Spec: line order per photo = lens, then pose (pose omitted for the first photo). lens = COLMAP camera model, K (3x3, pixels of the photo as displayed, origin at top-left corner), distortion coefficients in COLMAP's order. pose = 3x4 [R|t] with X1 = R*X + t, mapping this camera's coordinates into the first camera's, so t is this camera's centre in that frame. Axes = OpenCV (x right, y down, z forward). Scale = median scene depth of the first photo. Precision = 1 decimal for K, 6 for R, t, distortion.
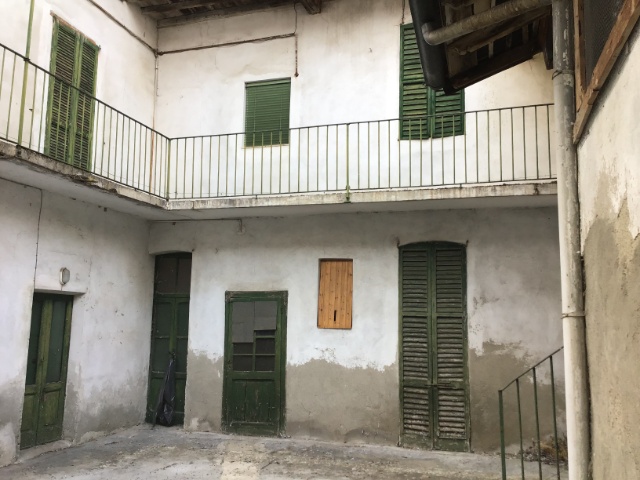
lens RADIAL K [[565.5, 0, 318.6], [0, 565.5, 236.8], [0, 0, 1]] dist [0.024542, -0.066298]
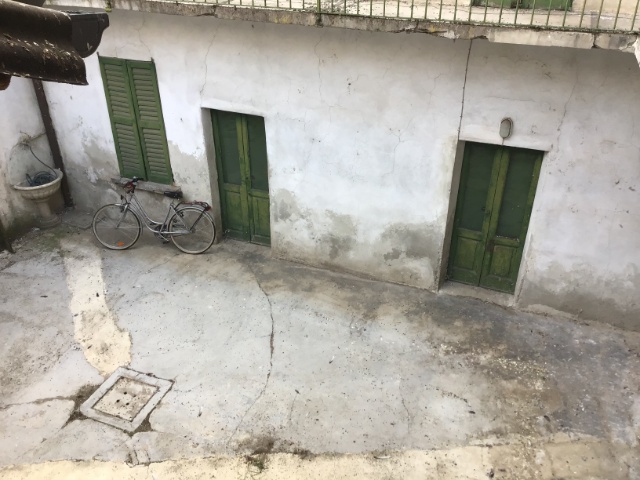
lens RADIAL K [[565.5, 0, 317.9], [0, 565.5, 237.9], [0, 0, 1]] dist [0.024542, -0.066298]
pose [[-0.091923, 0.489679, -0.867044, 0.394086], [0.152706, 0.867363, 0.473669, -0.248915], [0.983987, -0.088862, -0.154508, 0.991463]]
